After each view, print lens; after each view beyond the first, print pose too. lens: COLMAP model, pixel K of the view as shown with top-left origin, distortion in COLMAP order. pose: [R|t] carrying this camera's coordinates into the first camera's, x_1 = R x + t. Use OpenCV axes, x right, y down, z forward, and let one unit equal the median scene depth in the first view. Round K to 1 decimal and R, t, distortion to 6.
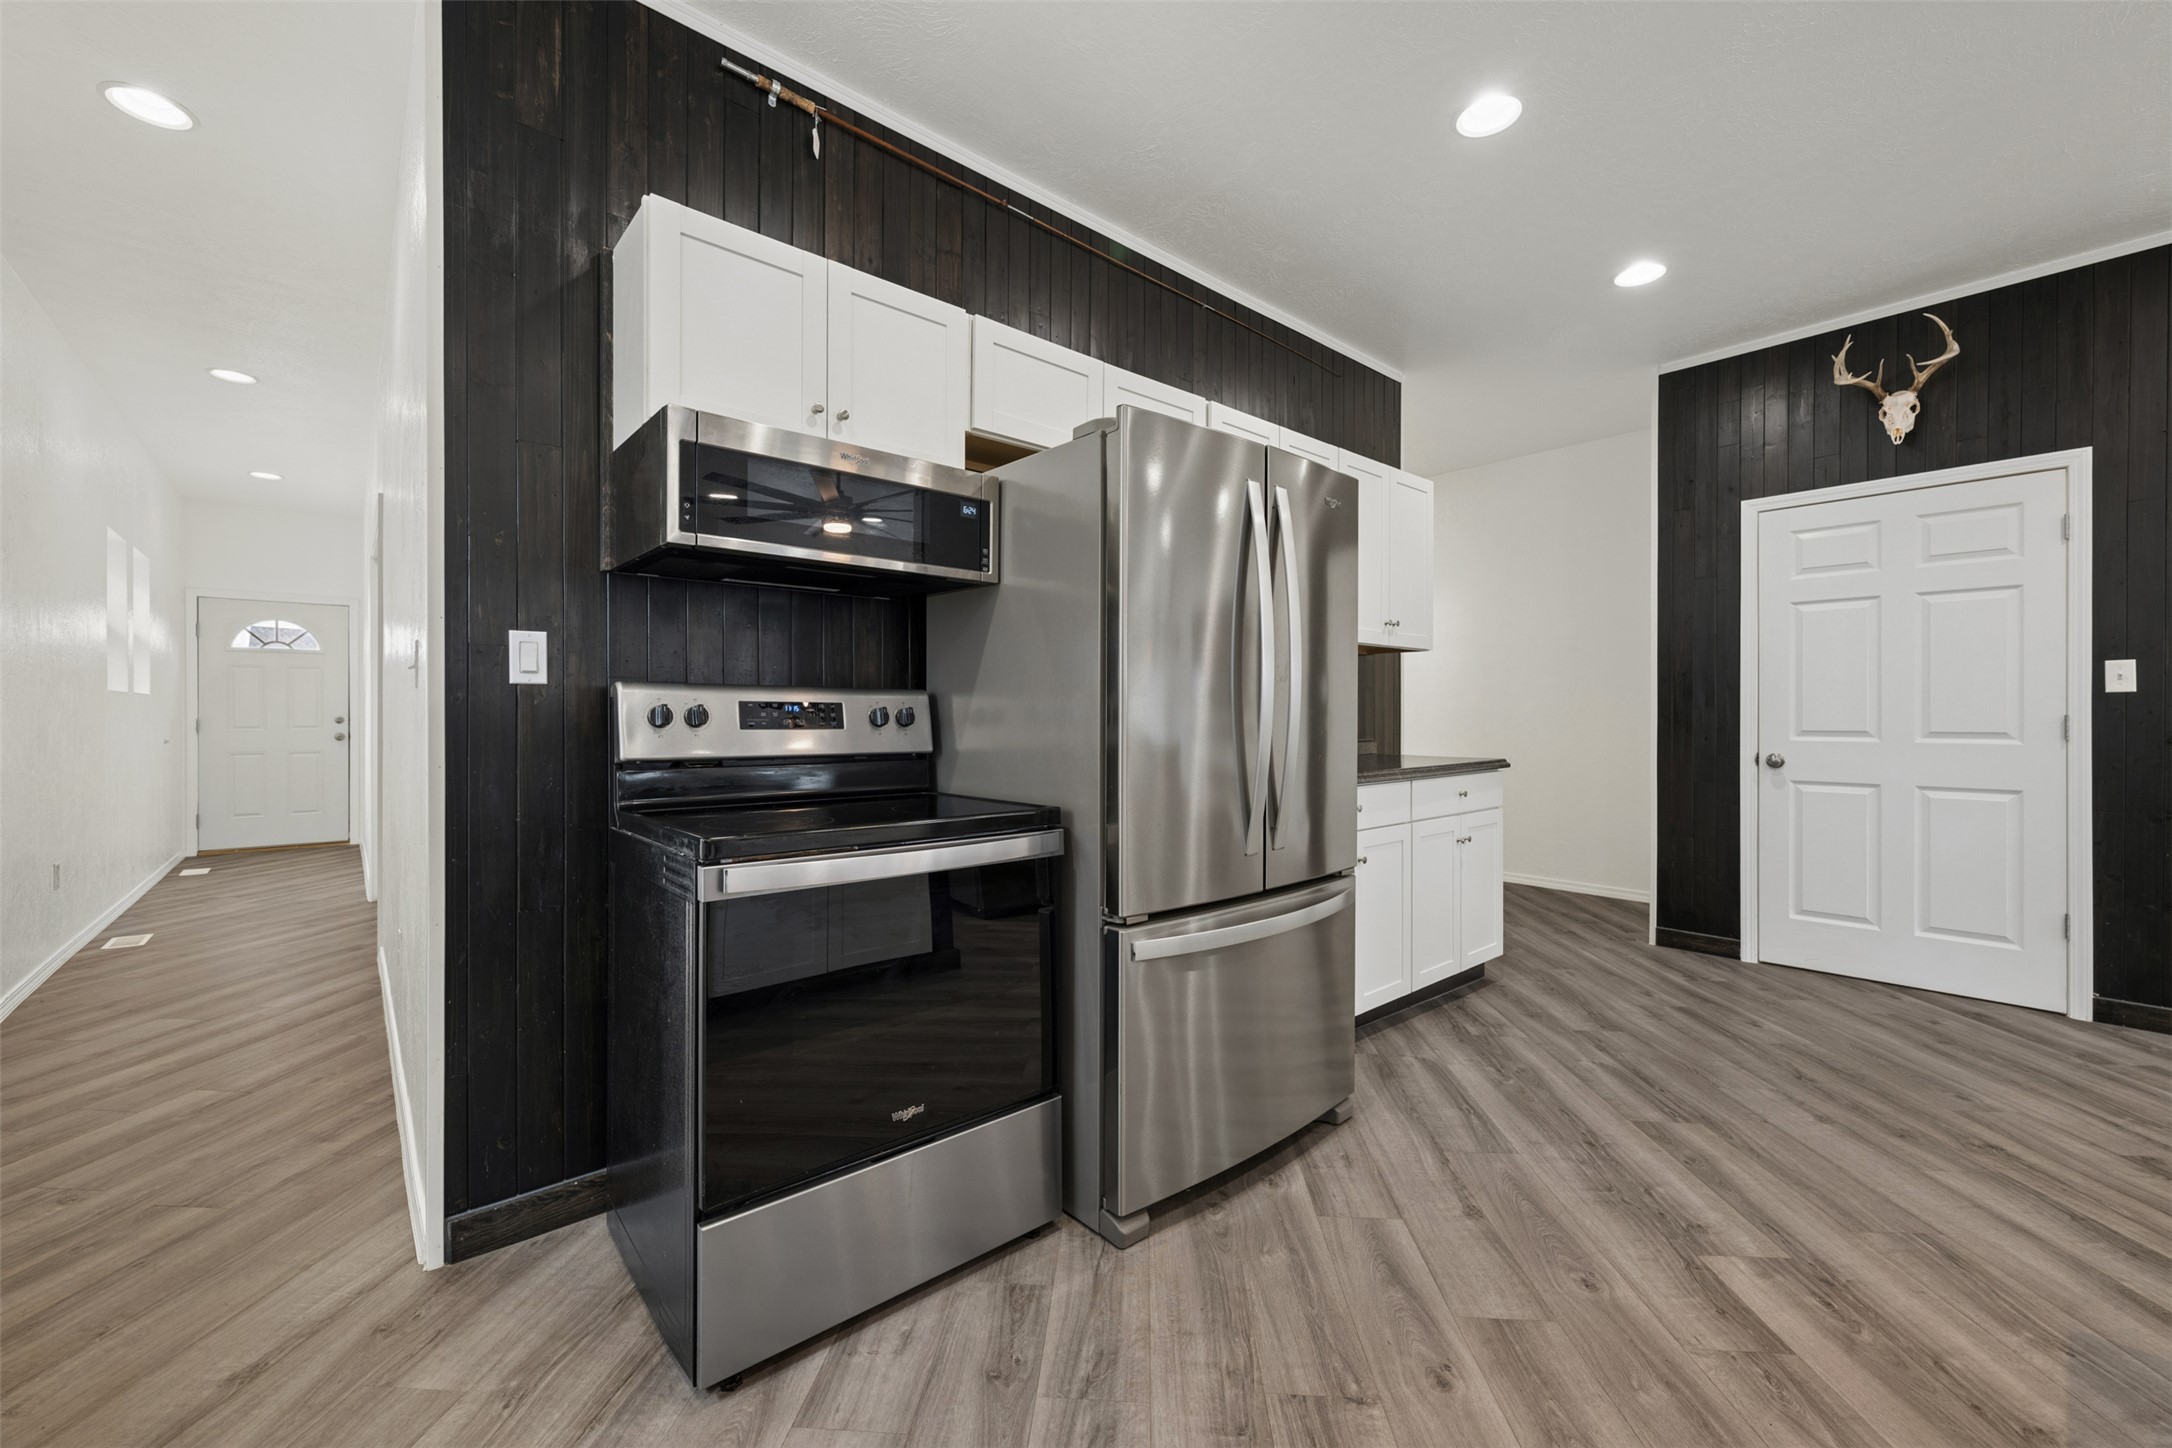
lens RADIAL K [[858.0, 0, 1084.6], [0, 858.0, 715.1], [0, 0, 1]] dist [-0.001104, 0.000244]
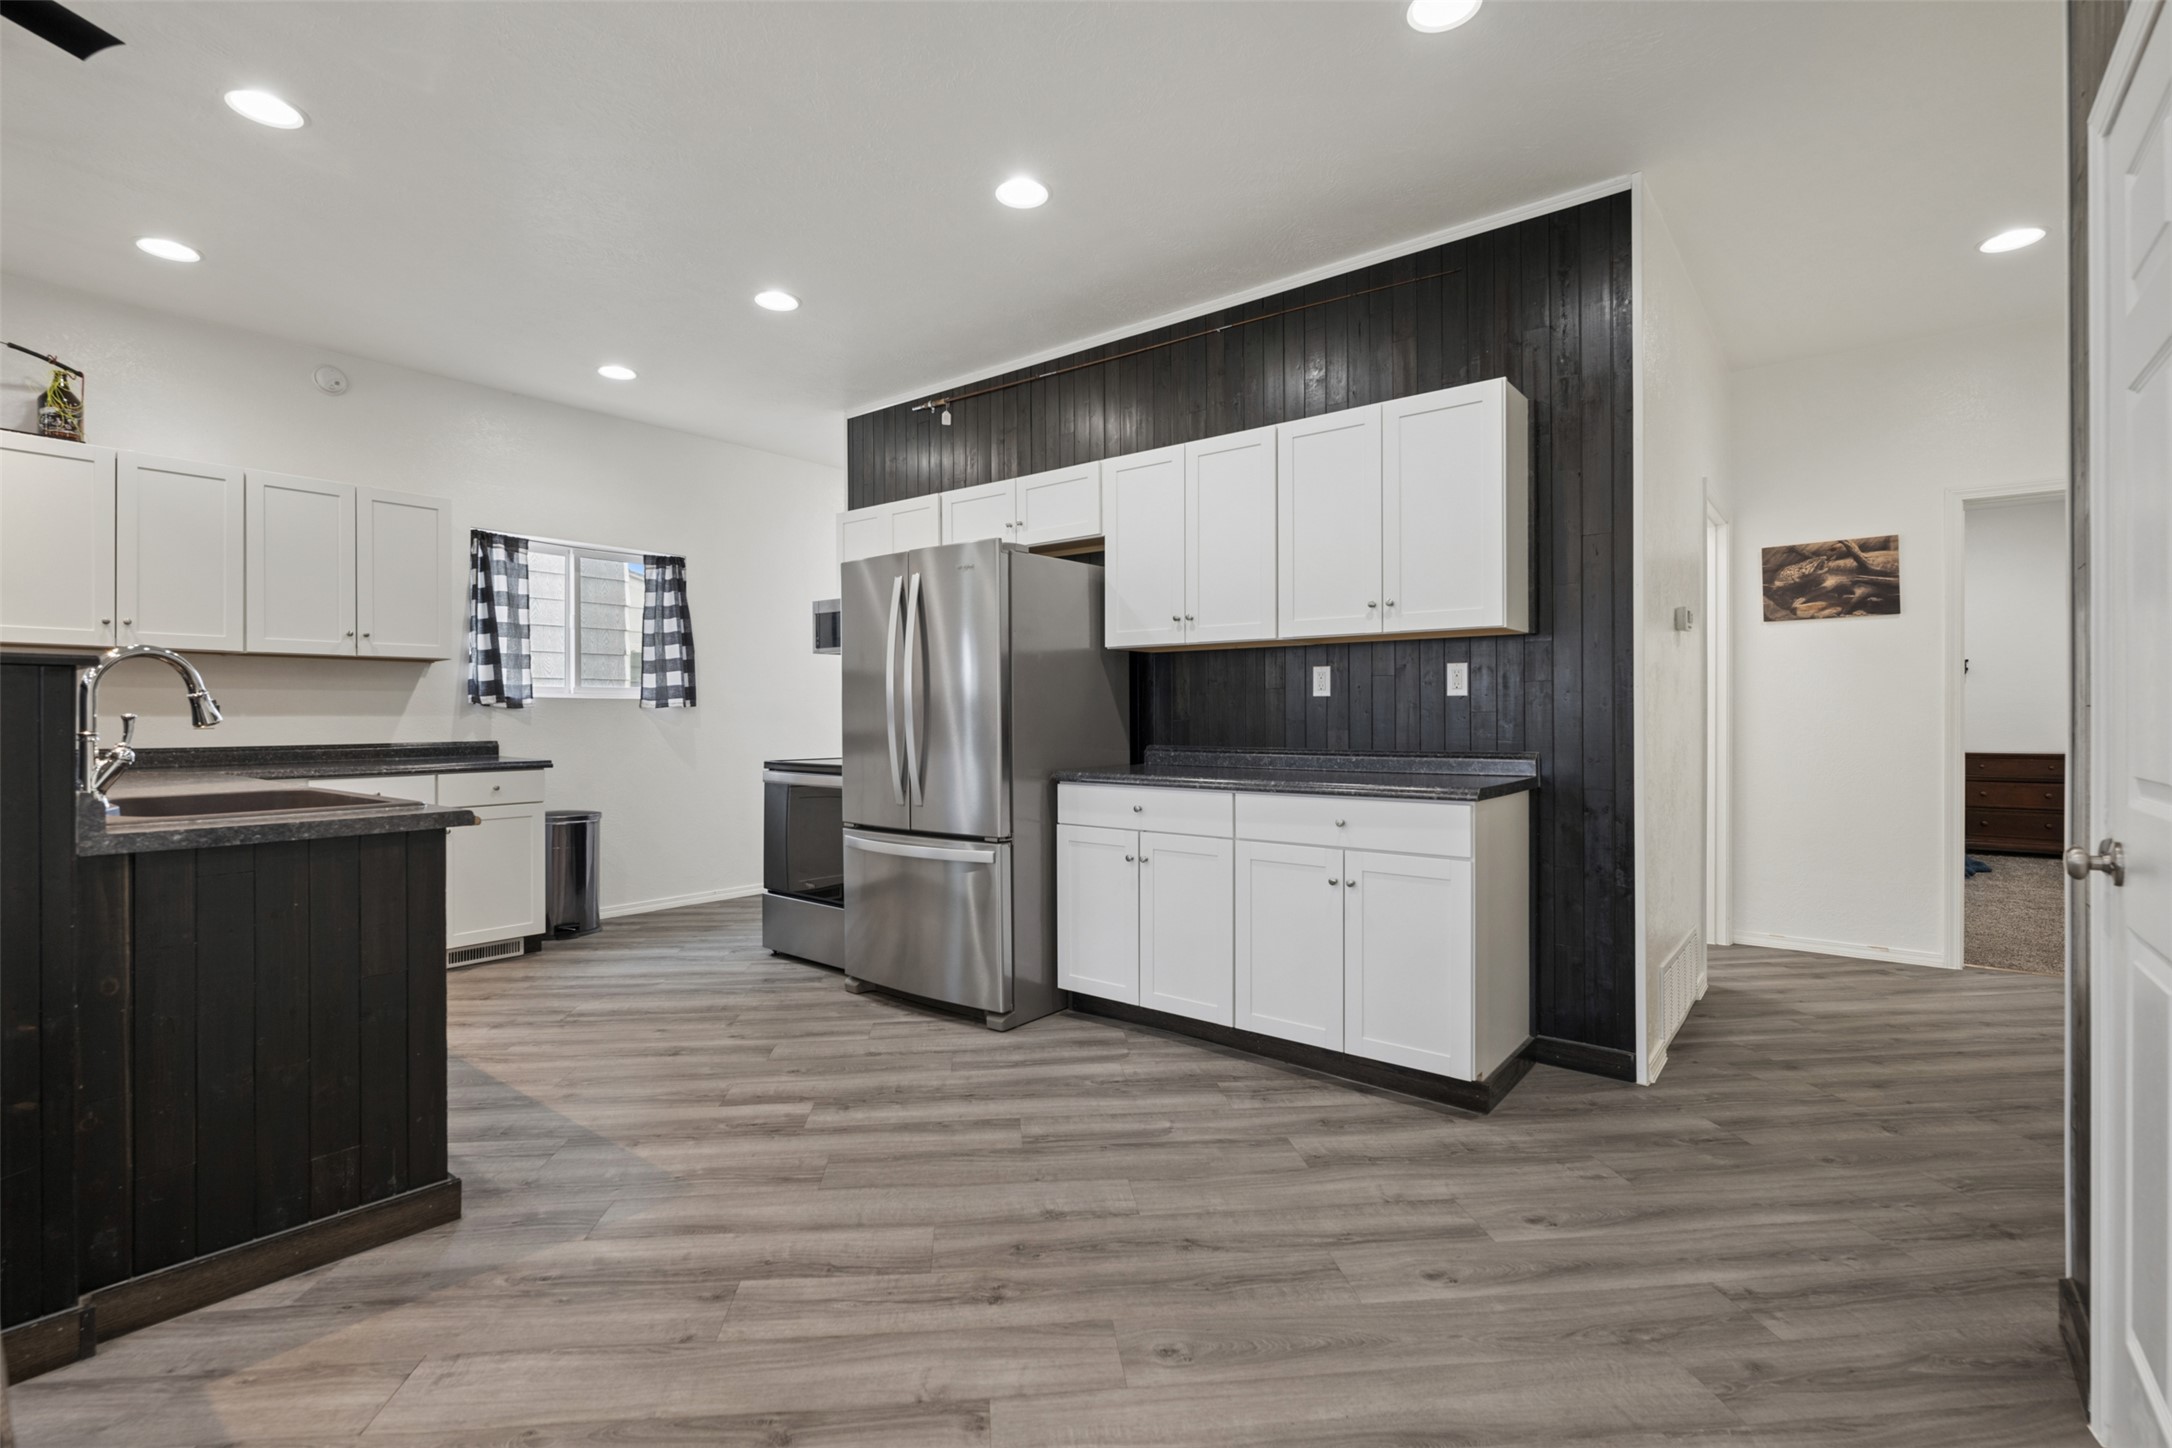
lens RADIAL K [[983.2, 0, 1080.1], [0, 983.2, 715.1], [0, 0, 1]] dist [-0.000841, 0.000167]
pose [[0.177161, 0.000946, -0.984181, 1.645104], [0.000327, 0.999999, 0.001020, -0.008705], [0.984182, -0.000502, 0.177160, 0.786368]]
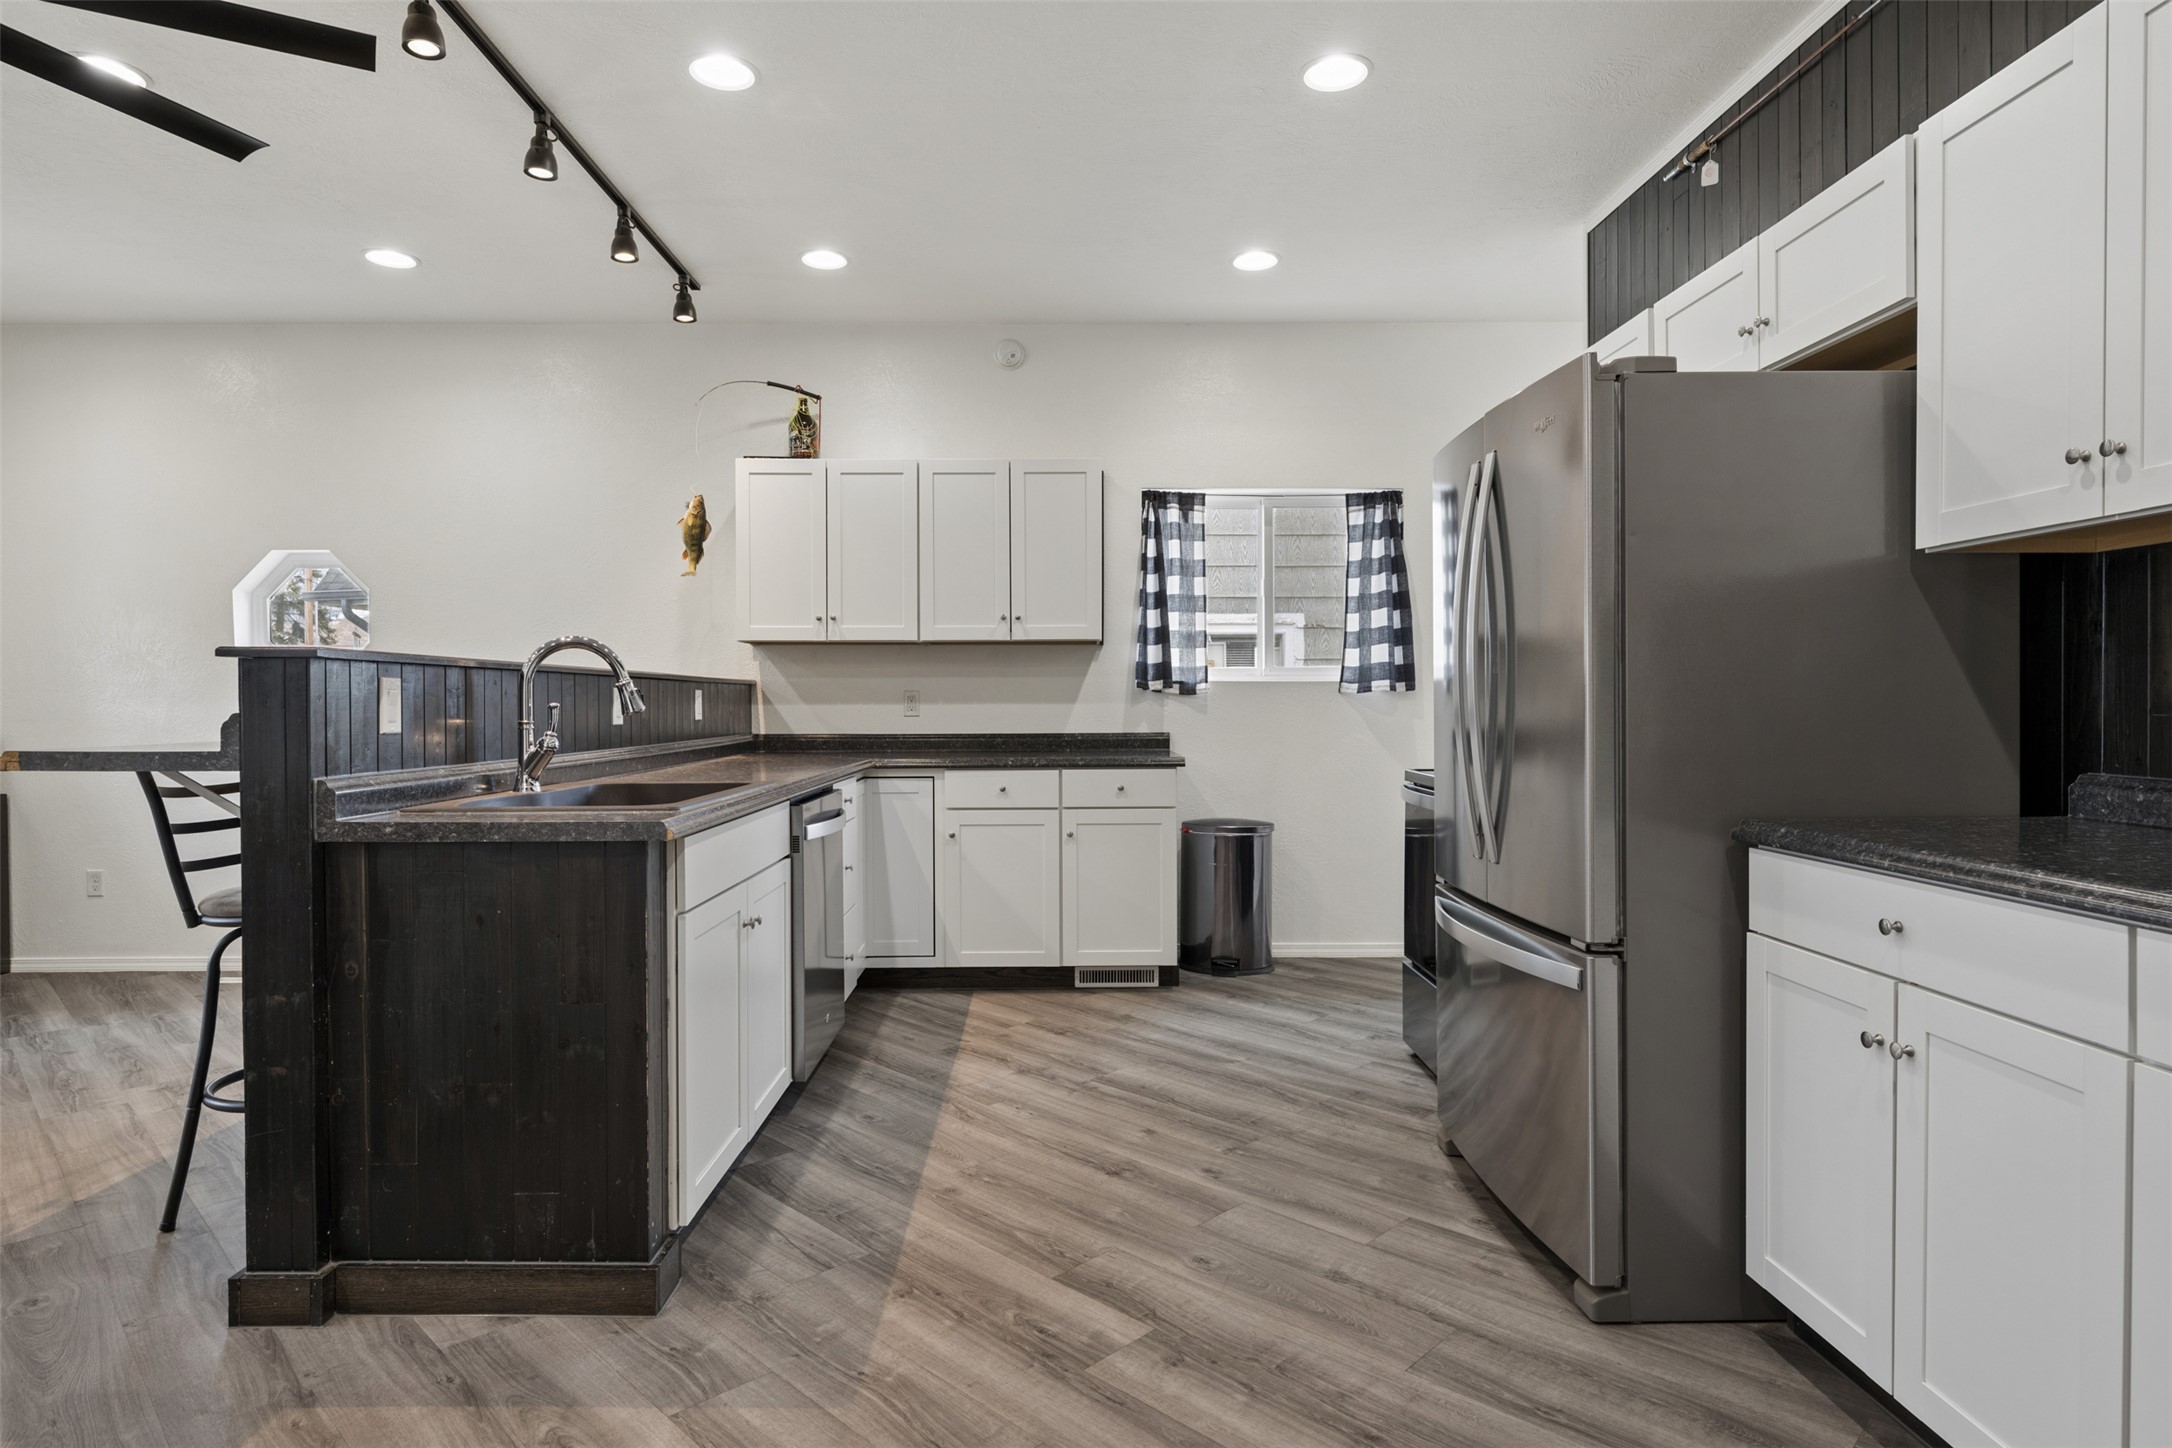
lens RADIAL K [[1171.2, 0, 1082.1], [0, 1171.2, 722.9], [0, 0, 1]] dist [-0.004430, 0.000096]
pose [[-0.647801, 0.015446, -0.761653, 1.144662], [0.002943, 0.999838, 0.017773, -0.008757], [0.761804, 0.009271, -0.647741, 1.177285]]
